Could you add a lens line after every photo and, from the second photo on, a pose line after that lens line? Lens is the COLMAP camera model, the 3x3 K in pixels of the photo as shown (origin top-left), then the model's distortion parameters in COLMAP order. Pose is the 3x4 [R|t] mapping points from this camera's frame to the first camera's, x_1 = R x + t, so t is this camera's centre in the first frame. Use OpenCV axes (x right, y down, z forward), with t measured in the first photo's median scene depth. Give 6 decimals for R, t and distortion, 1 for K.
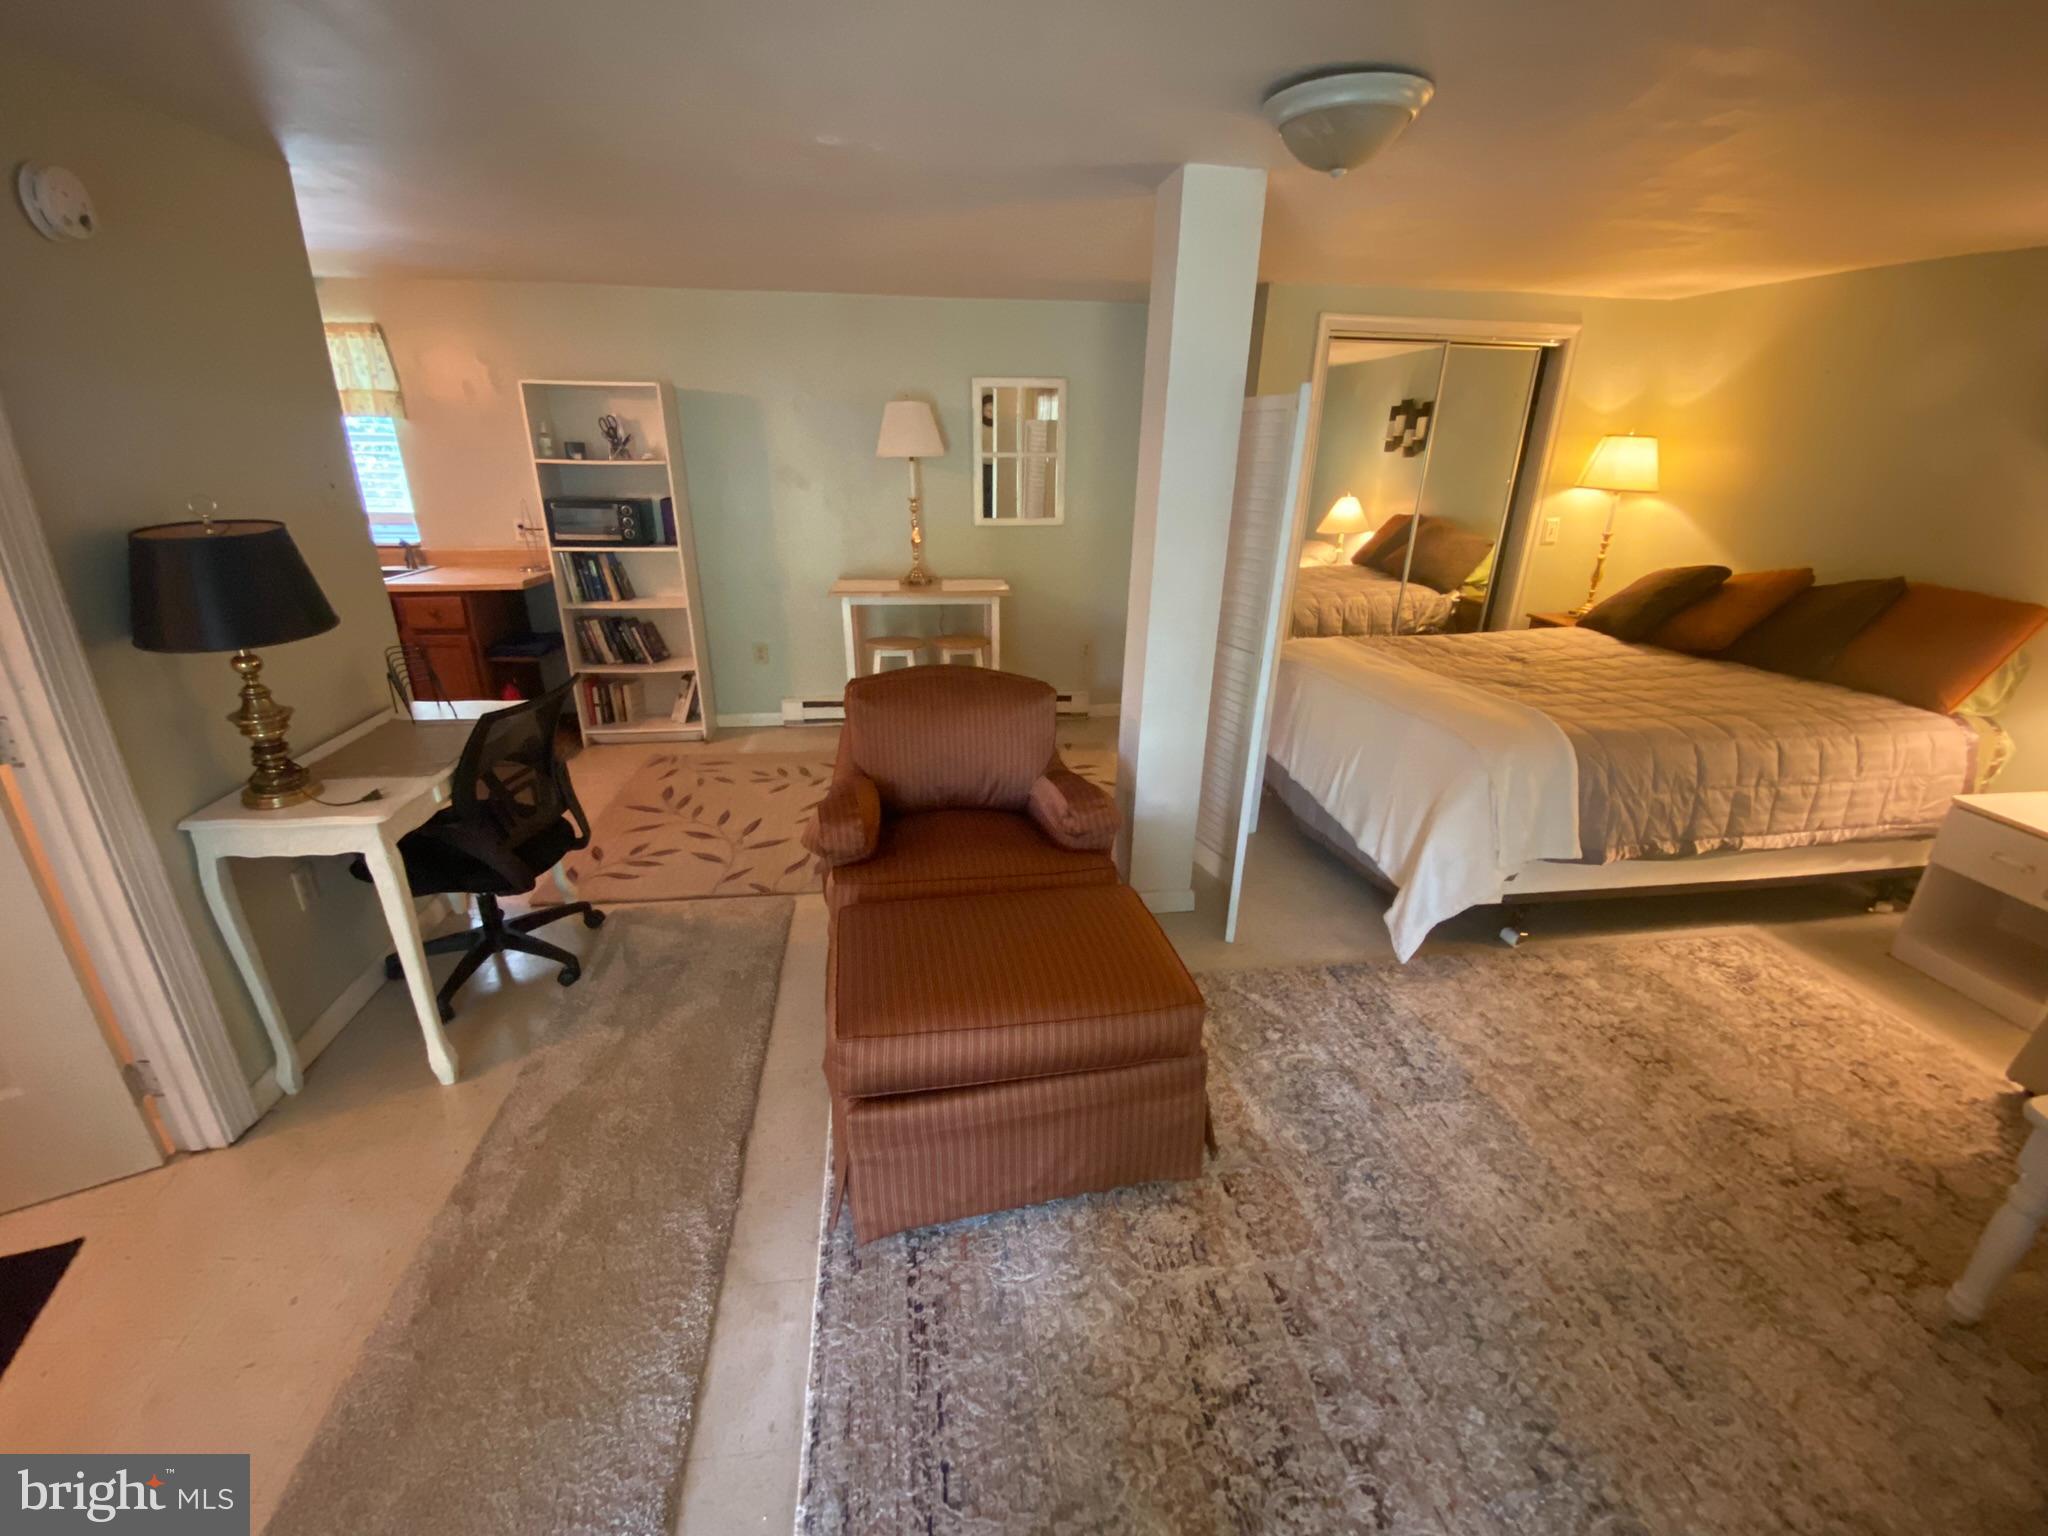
lens RADIAL K [[832.3, 0, 1017.0], [0, 832.3, 762.8], [0, 0, 1]] dist [0.016744, -0.019593]
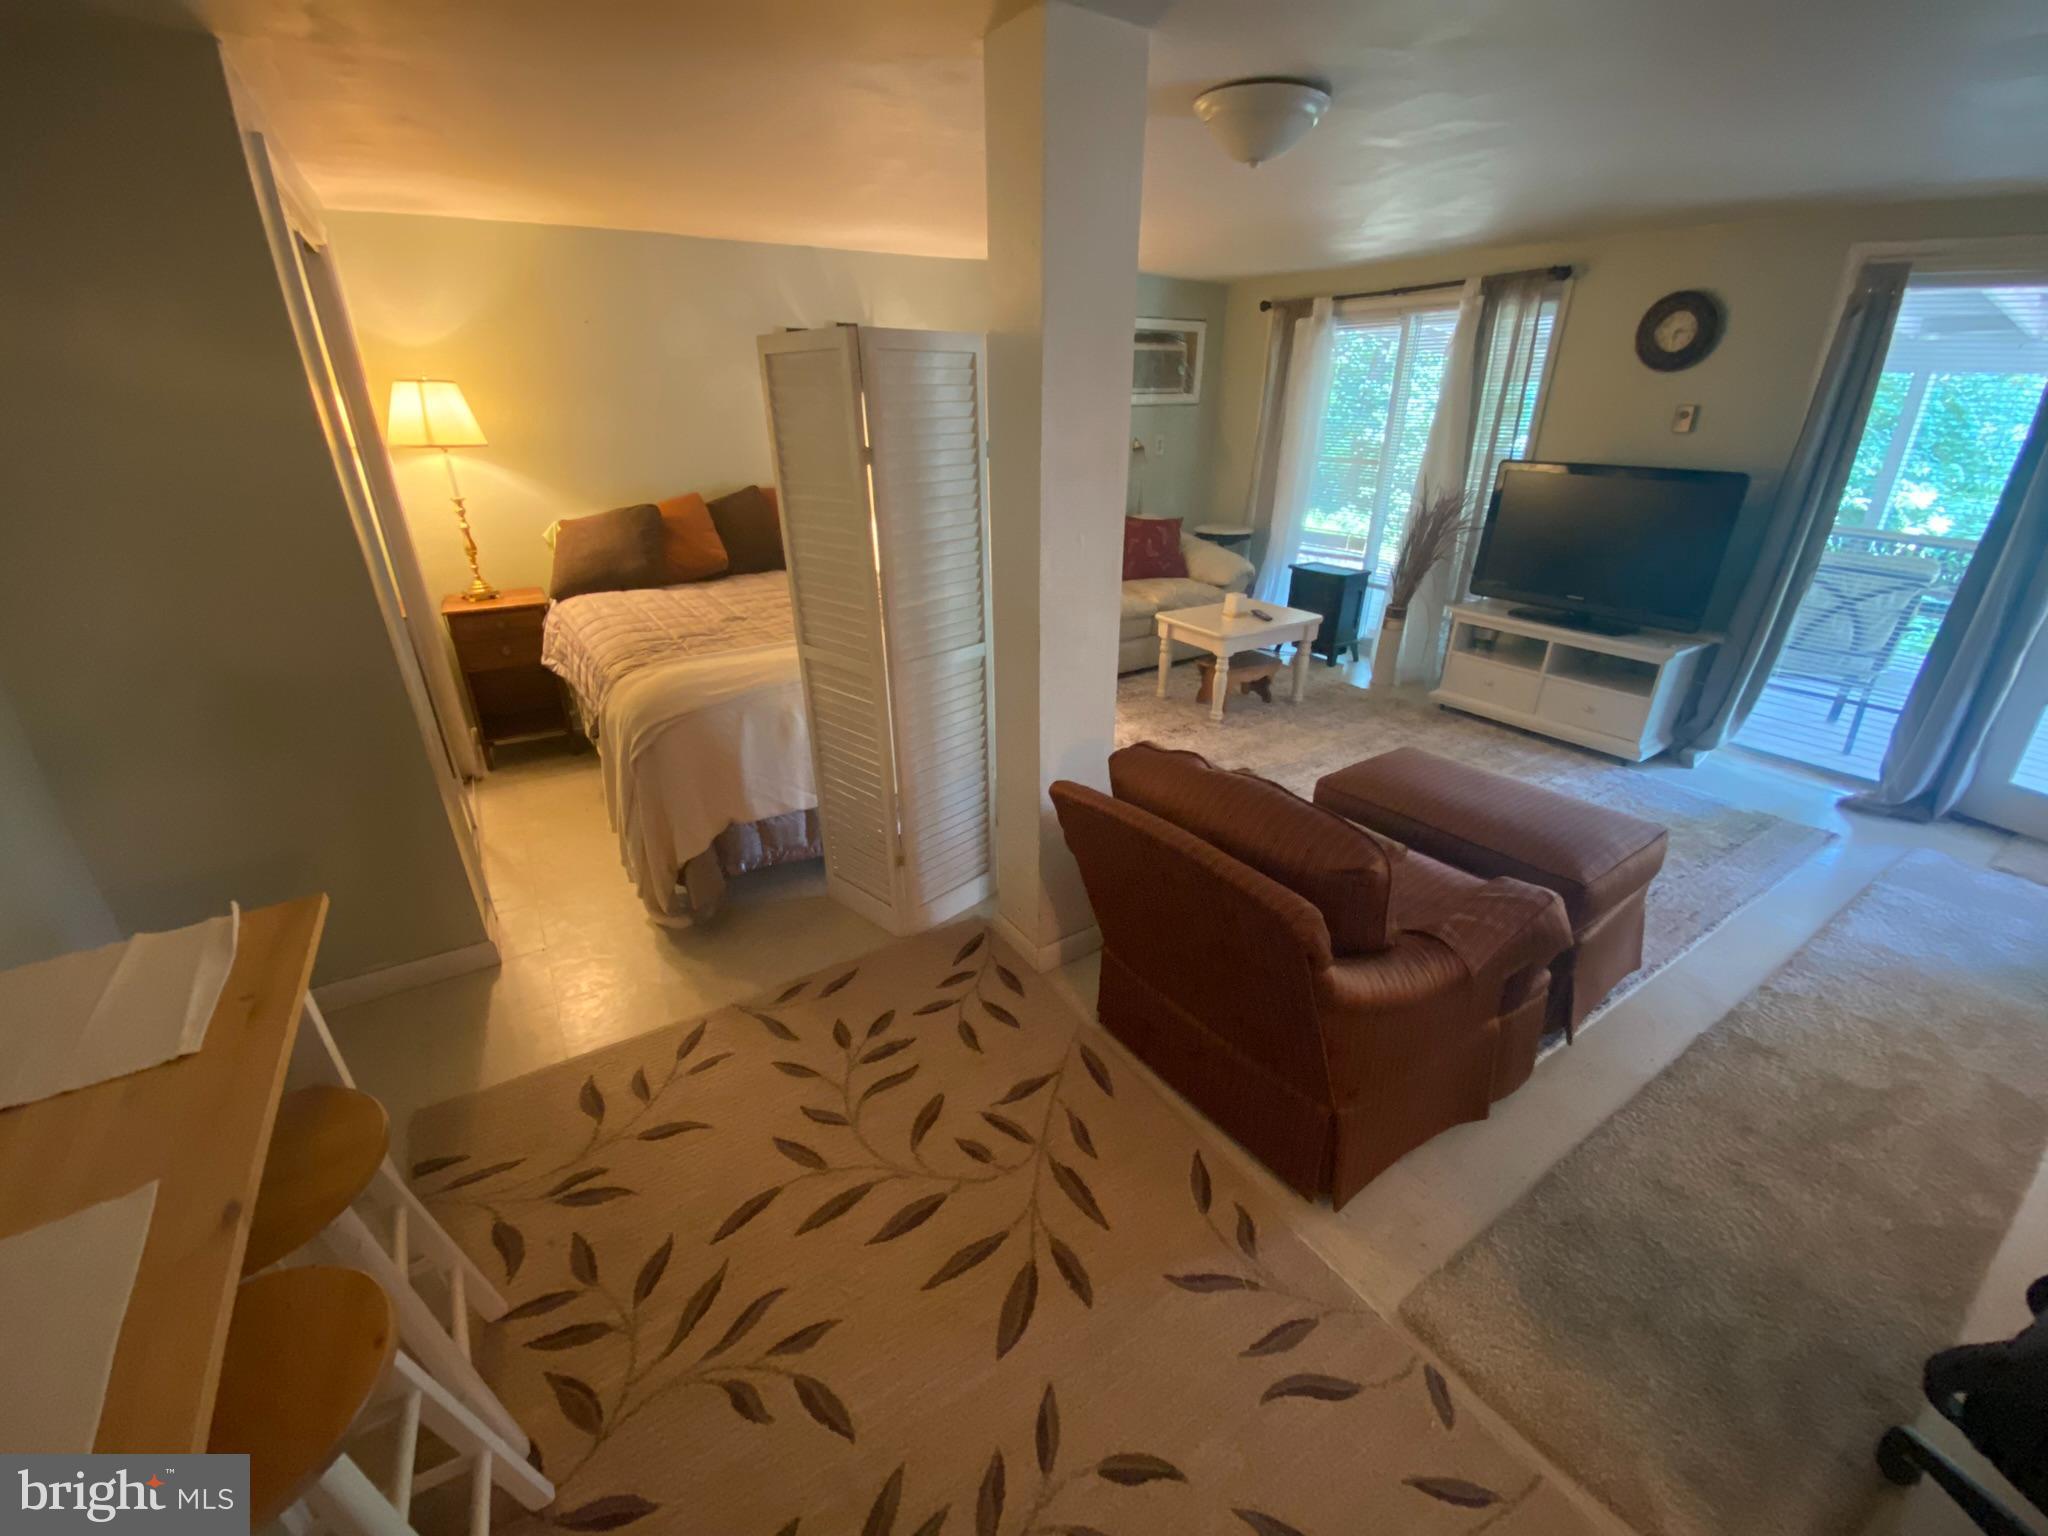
lens RADIAL K [[826.5, 0, 1024.0], [0, 826.5, 768.0], [0, 0, 1]] dist [0.003241, -0.010923]
pose [[-0.413279, -0.372426, 0.830963, -0.529311], [0.329031, 0.789812, 0.517625, -0.469078], [-0.849082, 0.487336, -0.203873, 1.232607]]
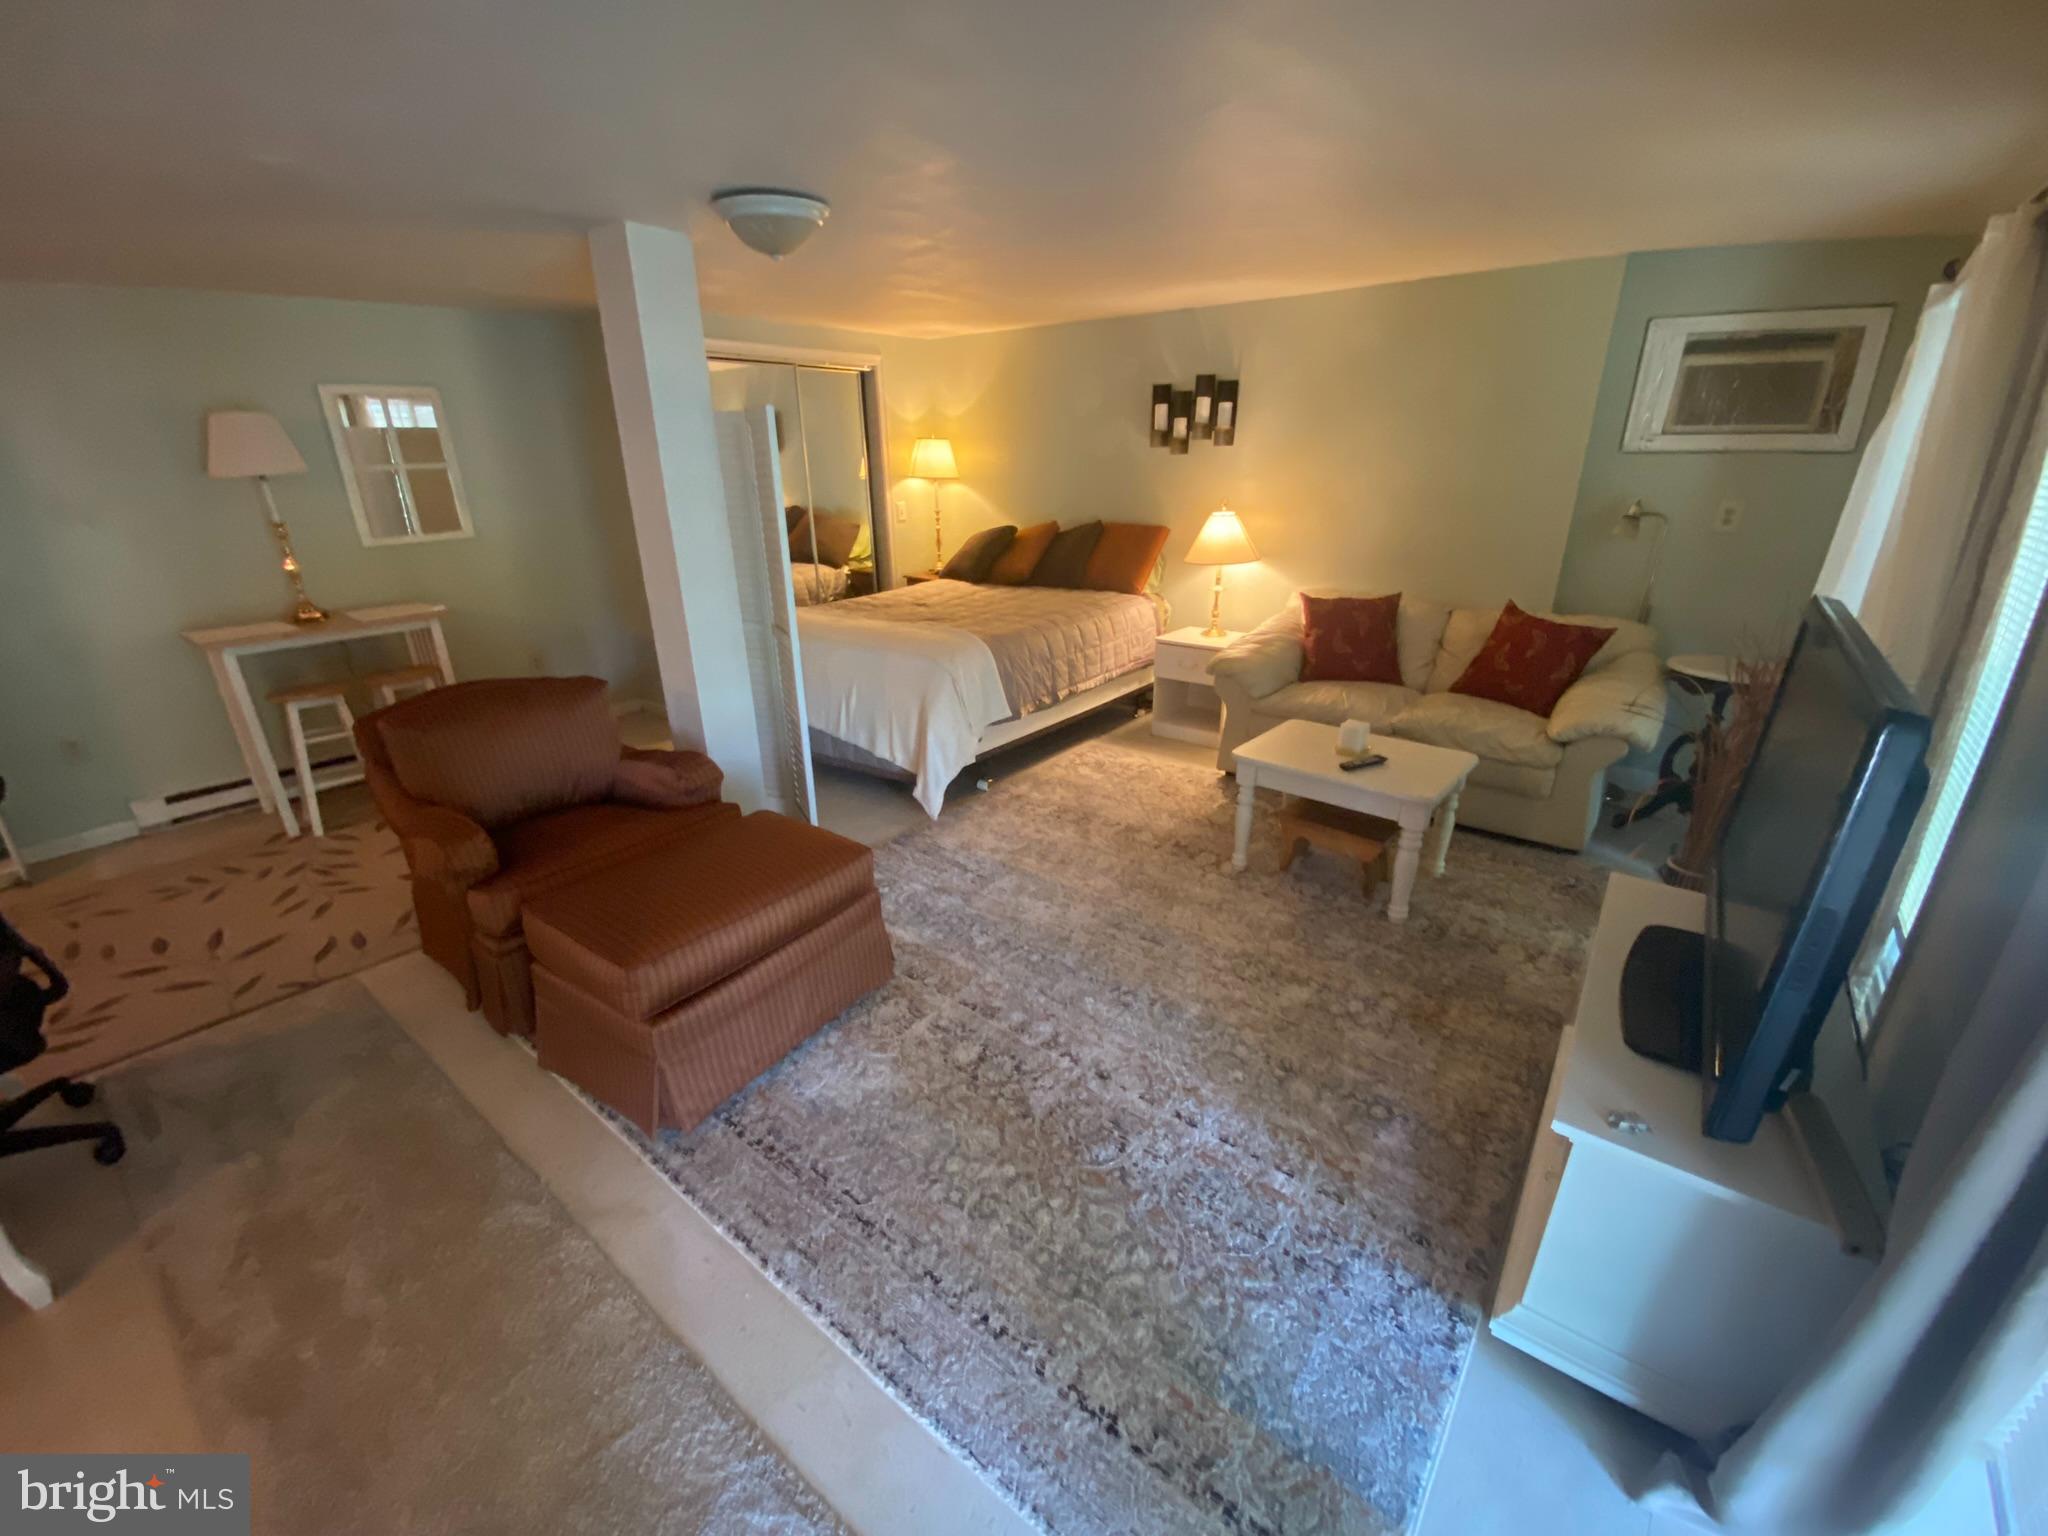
lens RADIAL K [[832.3, 0, 1017.0], [0, 832.3, 762.8], [0, 0, 1]] dist [0.016744, -0.019593]
pose [[0.725097, -0.258585, 0.638254, -0.304611], [0.260036, 0.961019, 0.093934, 0.052133], [-0.637664, 0.097858, 0.764073, -0.165862]]
